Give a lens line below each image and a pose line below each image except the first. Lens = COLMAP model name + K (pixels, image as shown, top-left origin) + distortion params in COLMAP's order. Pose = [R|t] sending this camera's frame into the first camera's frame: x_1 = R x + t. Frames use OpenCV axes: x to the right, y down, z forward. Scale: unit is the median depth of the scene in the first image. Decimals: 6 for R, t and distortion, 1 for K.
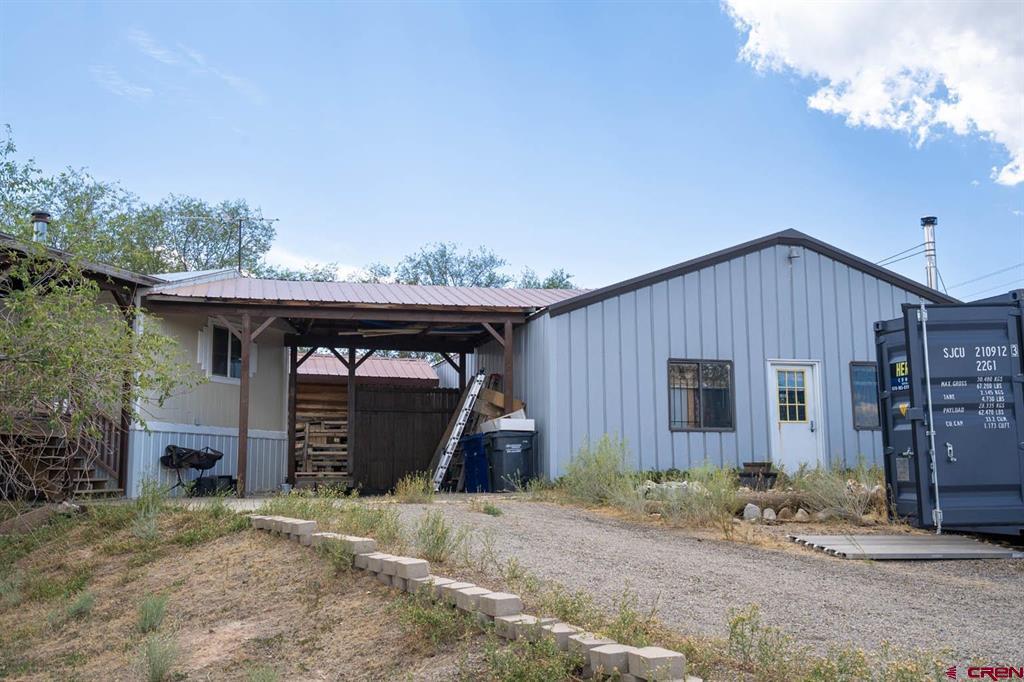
lens RADIAL K [[1008.9, 0, 512.0], [0, 1008.9, 341.0], [0, 0, 1]] dist [0.002865, 0.003609]
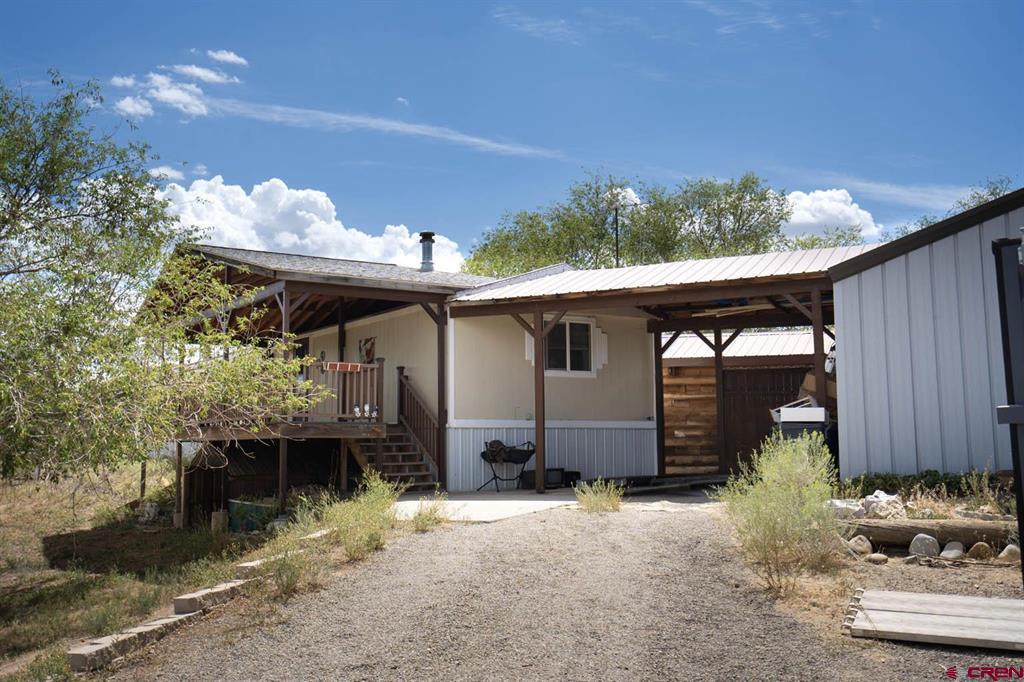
lens RADIAL K [[1008.9, 0, 512.0], [0, 1008.9, 341.0], [0, 0, 1]] dist [0.002865, 0.003609]
pose [[0.773567, -0.067205, -0.630141, 0.340629], [0.088744, 0.996051, 0.002714, -0.001702], [0.627470, -0.058021, 0.776476, 0.191617]]
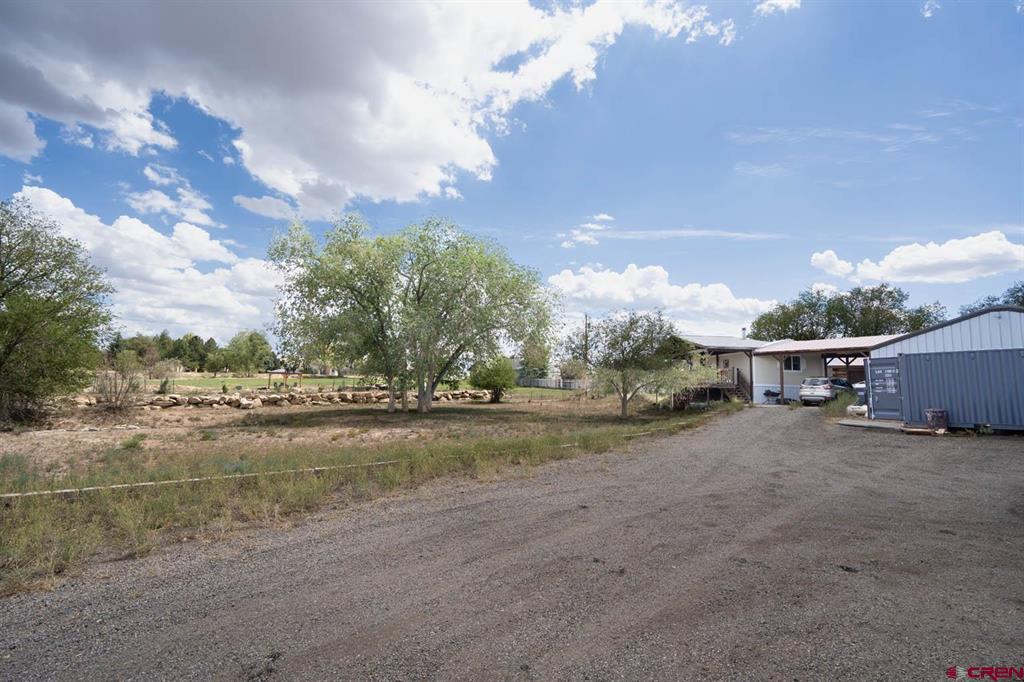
lens RADIAL K [[463.9, 0, 512.0], [0, 463.9, 341.0], [0, 0, 1]] dist [0.001612, 0.000850]
pose [[0.354891, -0.079016, -0.931563, 0.933761], [0.099126, 0.993986, -0.046548, -0.091621], [0.929638, -0.075823, 0.360589, -0.493506]]
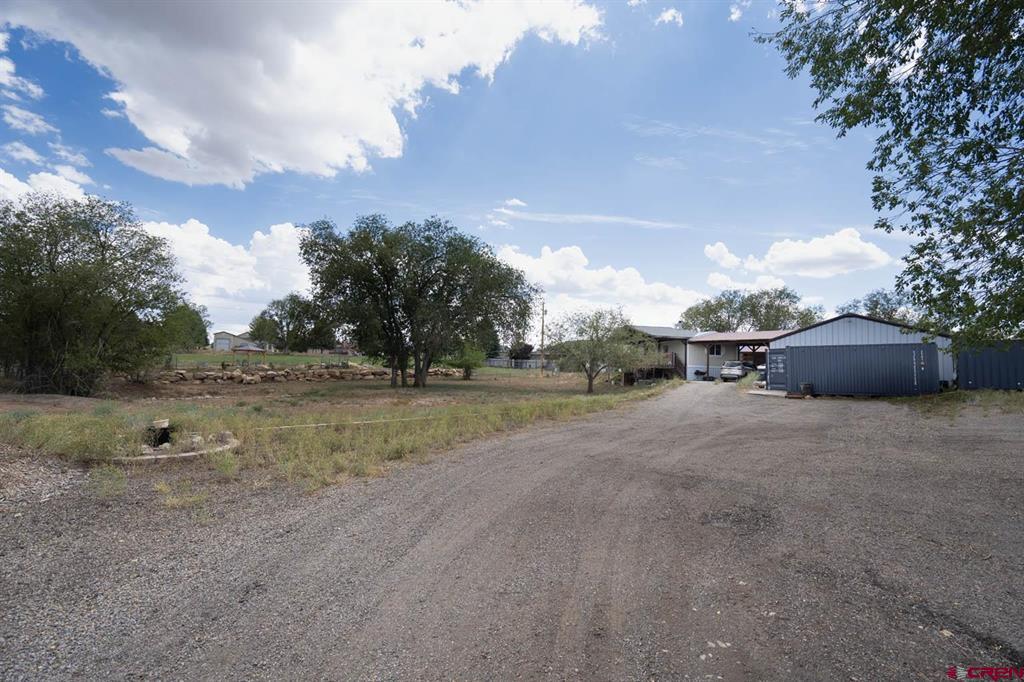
lens RADIAL K [[463.9, 0, 512.0], [0, 463.9, 341.0], [0, 0, 1]] dist [0.001612, 0.000850]
pose [[0.490014, -0.030087, -0.871195, 1.165087], [0.082478, 0.996521, 0.011976, -0.136373], [0.867804, -0.077723, 0.490791, -0.861751]]
